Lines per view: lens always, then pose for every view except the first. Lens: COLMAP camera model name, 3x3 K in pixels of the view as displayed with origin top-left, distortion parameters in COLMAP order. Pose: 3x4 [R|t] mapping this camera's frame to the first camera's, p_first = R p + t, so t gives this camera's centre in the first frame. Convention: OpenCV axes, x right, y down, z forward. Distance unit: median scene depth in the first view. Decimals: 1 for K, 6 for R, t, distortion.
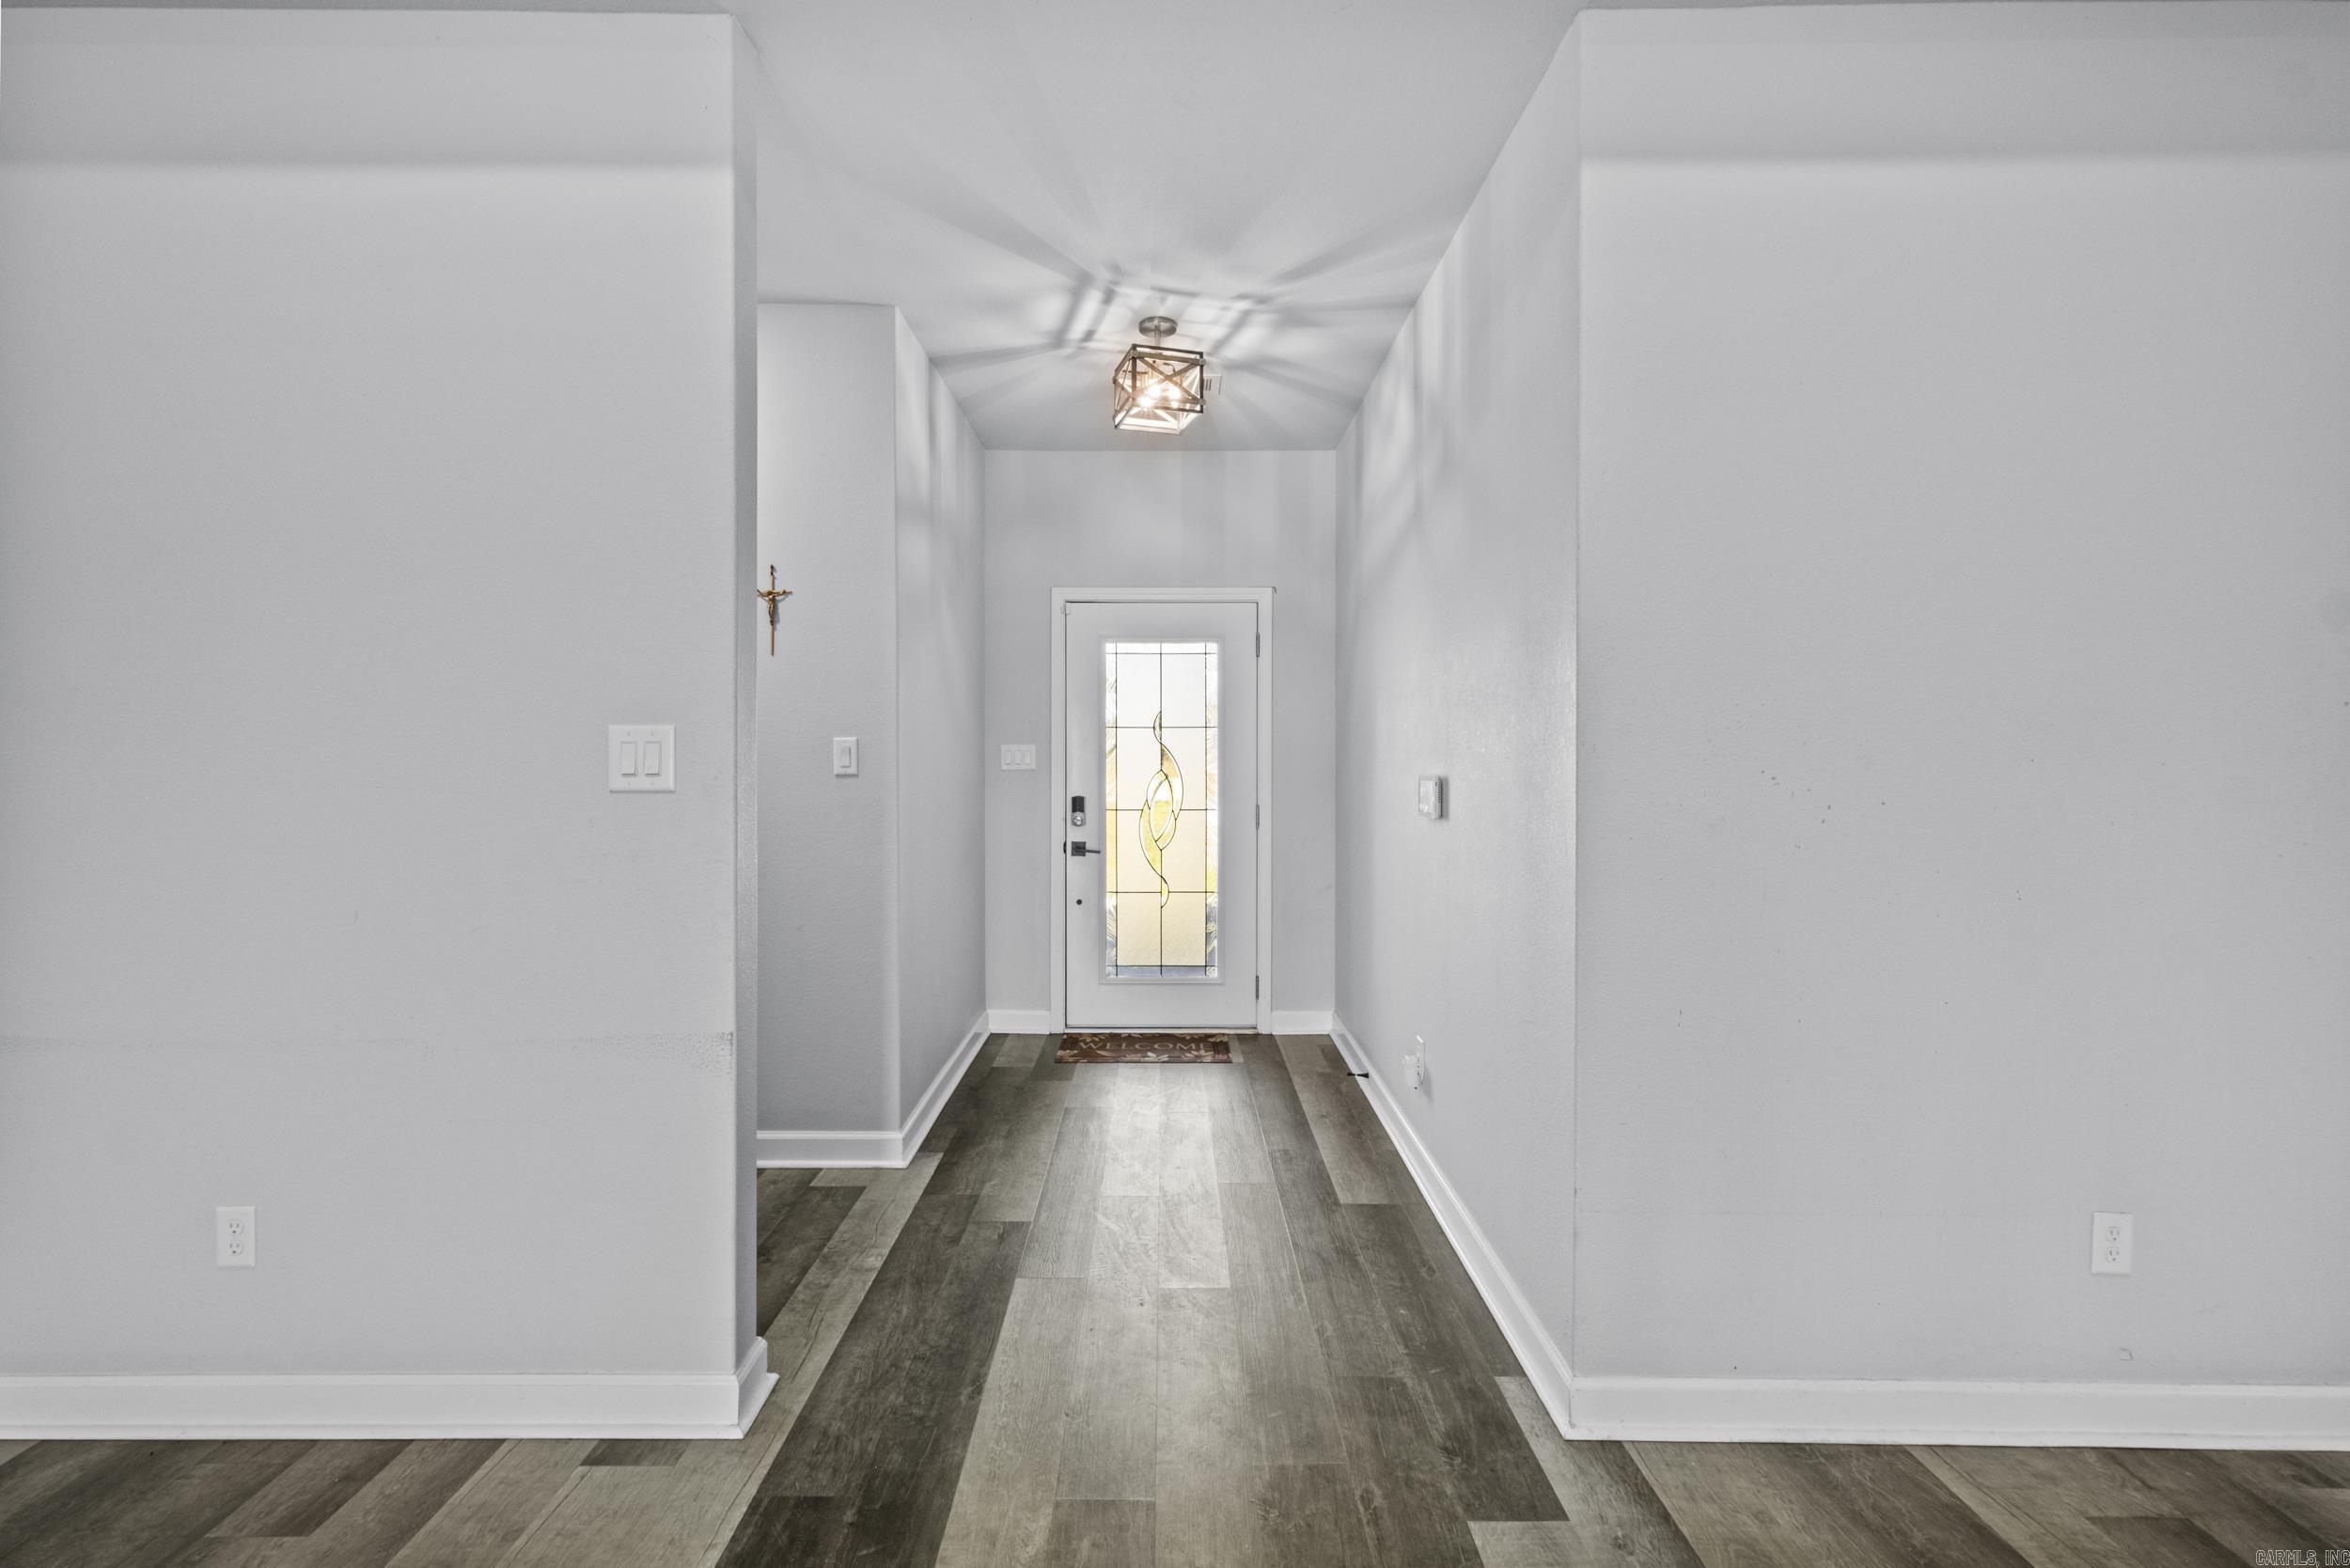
lens RADIAL K [[1010.9, 0, 1155.4], [0, 1010.9, 762.4], [0, 0, 1]] dist [0.007362, 0.001109]
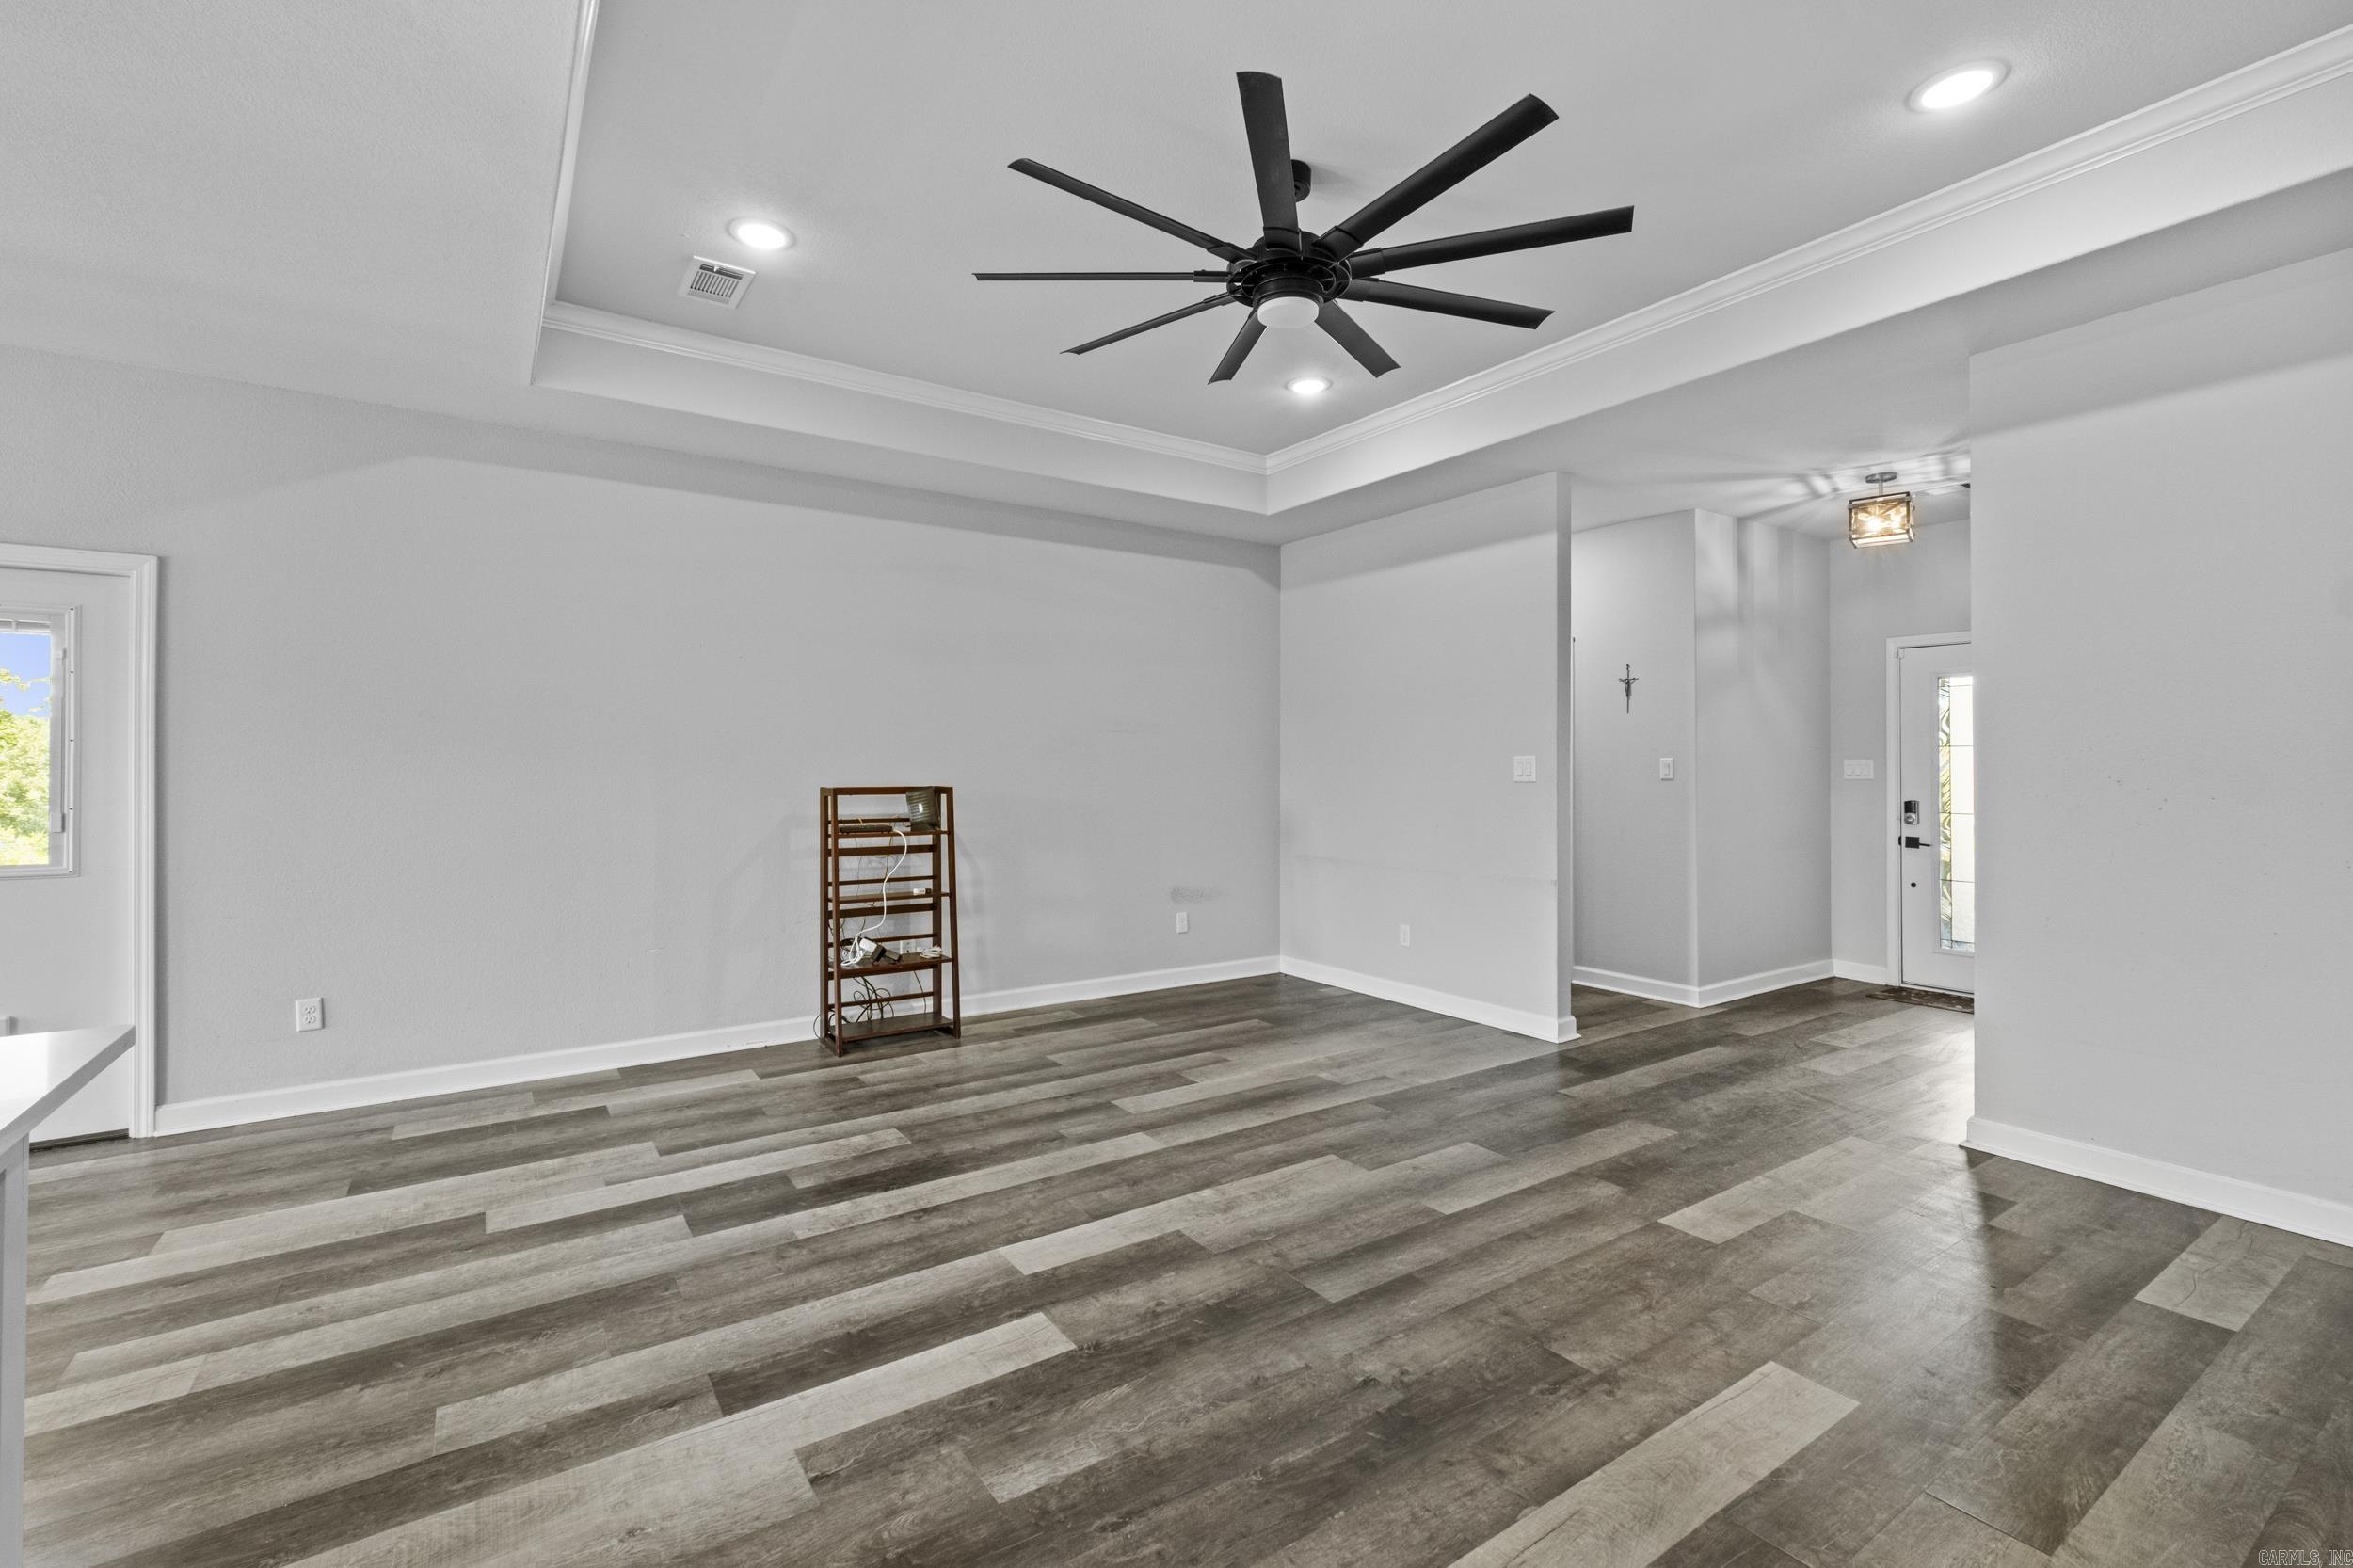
lens RADIAL K [[1012.2, 0, 1176.8], [0, 1012.2, 761.3], [0, 0, 1]] dist [0.007362, 0.001109]
pose [[0.569454, -0.005062, -0.822008, 0.451255], [-0.006747, 0.999919, -0.010831, 0.003964], [0.821996, 0.011714, 0.569373, -0.484333]]
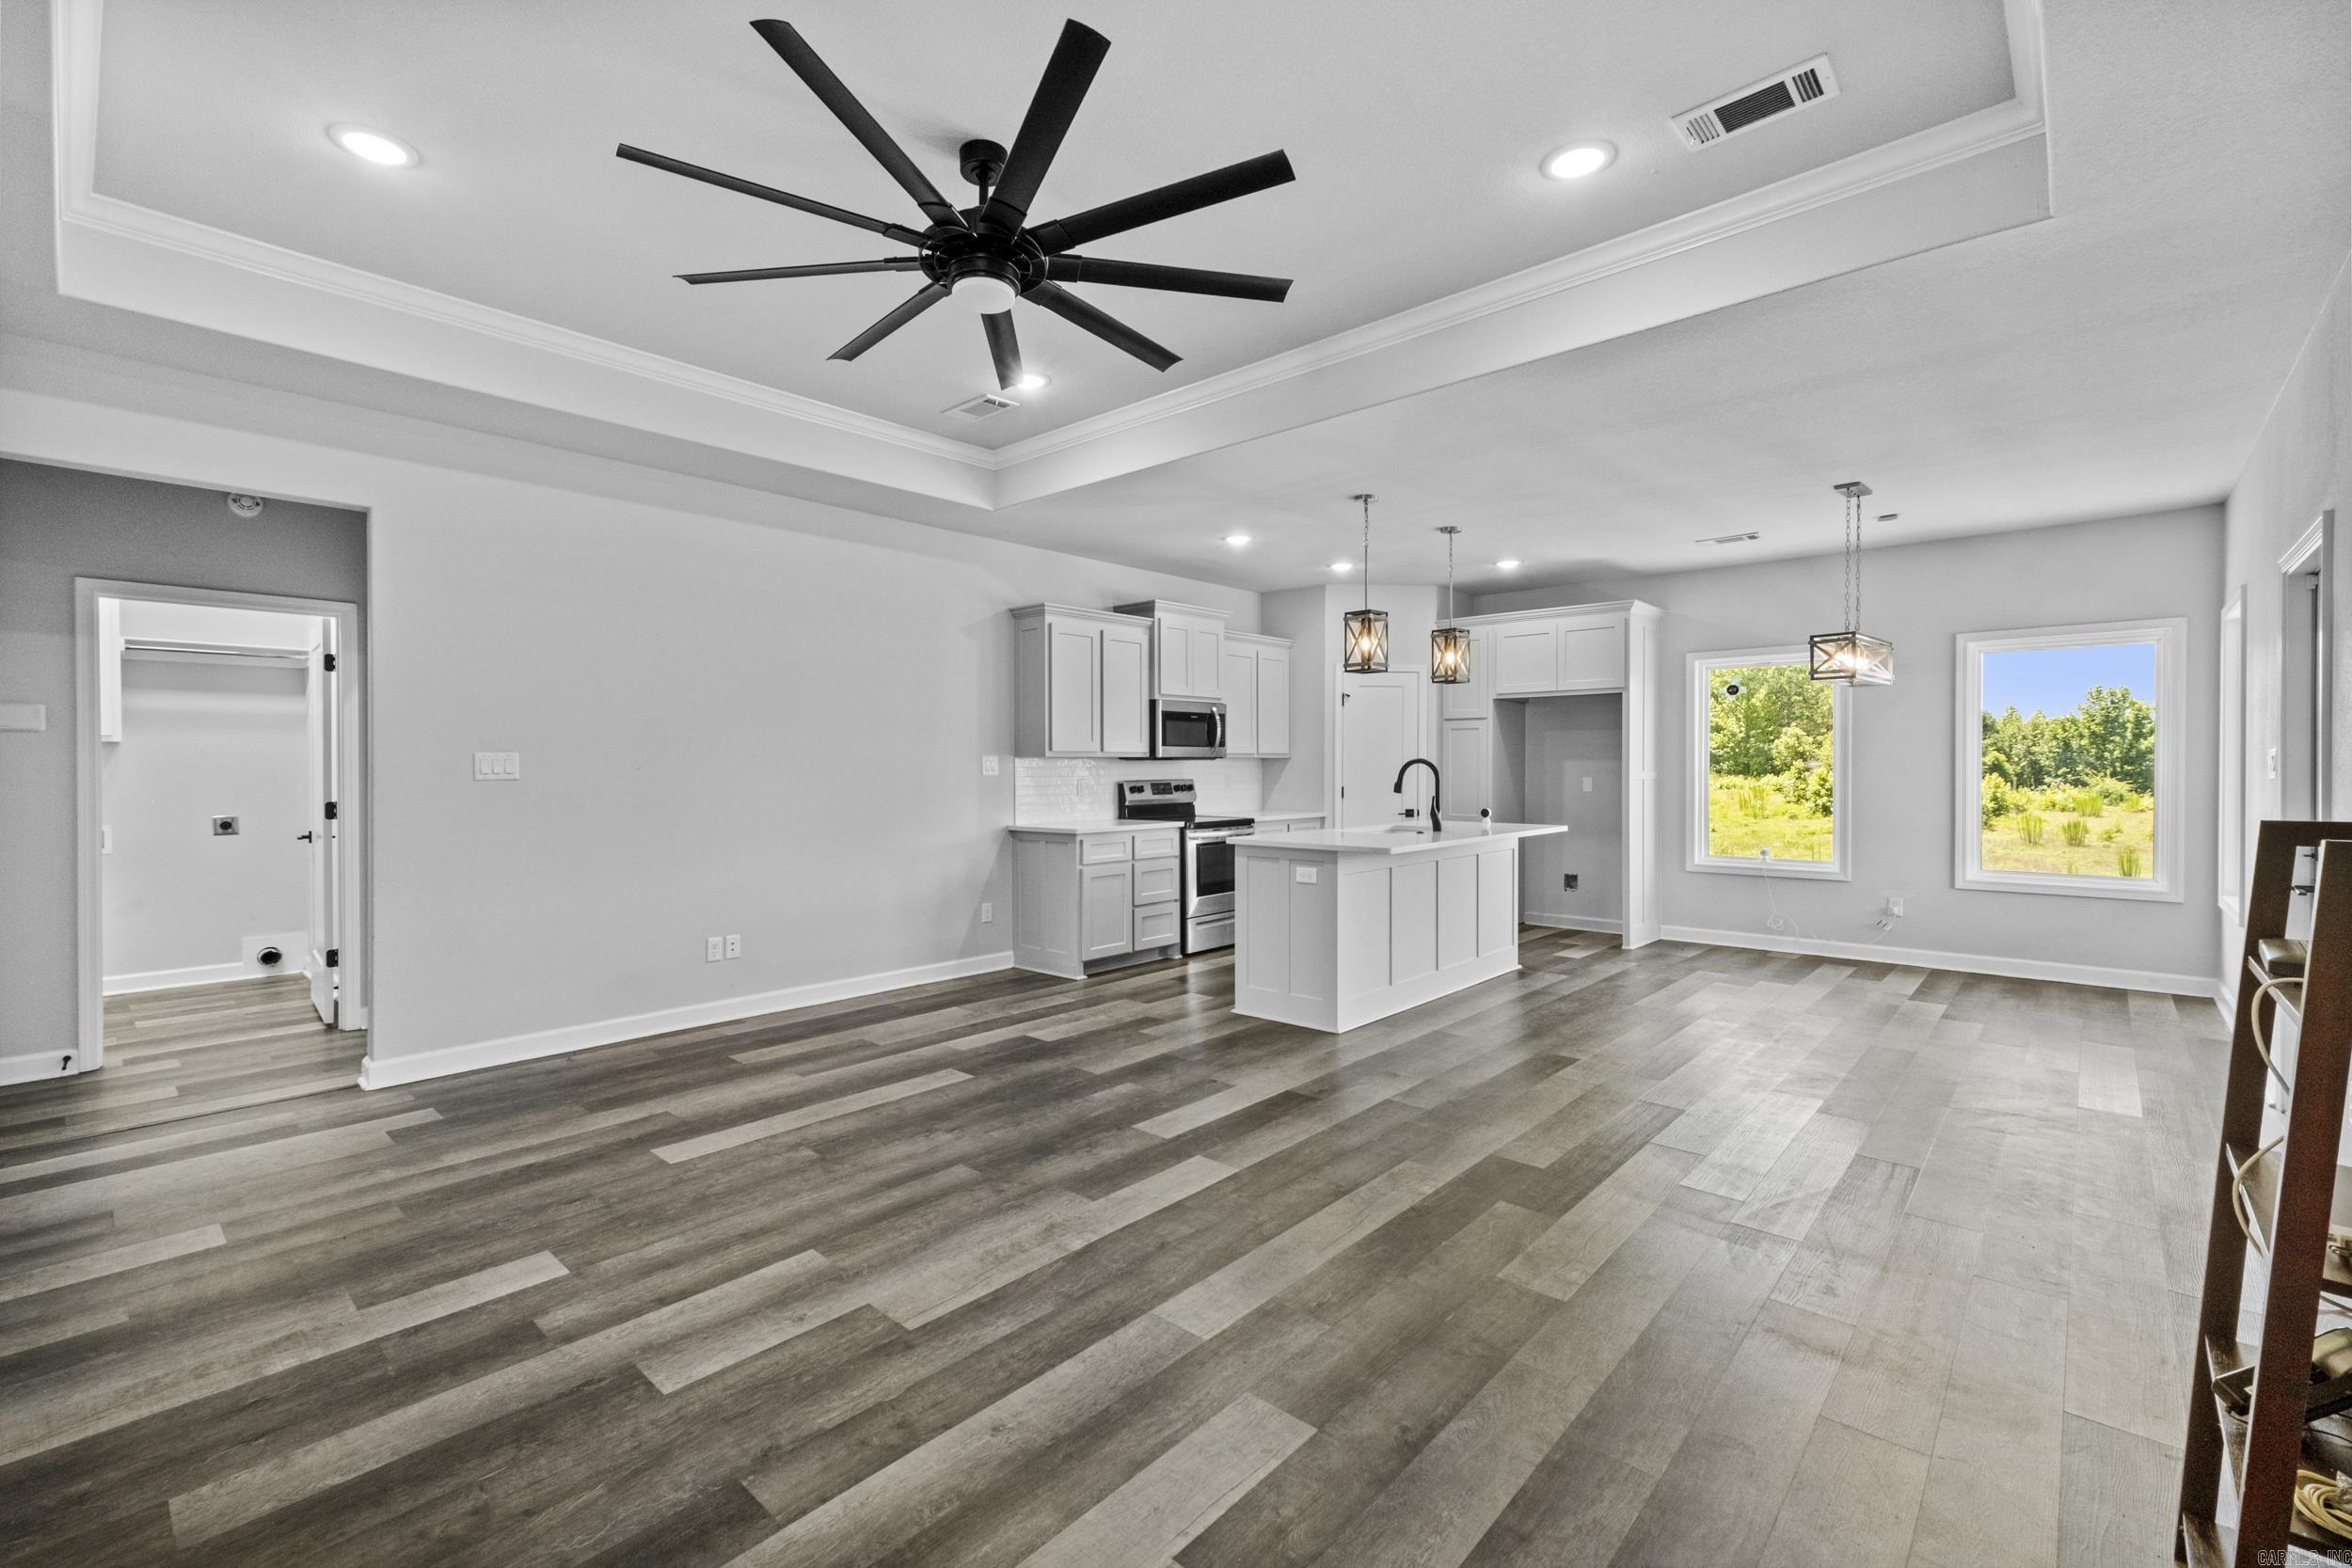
lens RADIAL K [[1011.7, 0, 1169.3], [0, 1011.7, 785.1], [0, 0, 1]] dist [0.007362, 0.001109]
pose [[-0.744642, -0.011493, 0.667365, -0.495081], [0.007642, 0.999639, 0.025742, -0.002202], [-0.667420, 0.024269, -0.744286, 0.292848]]
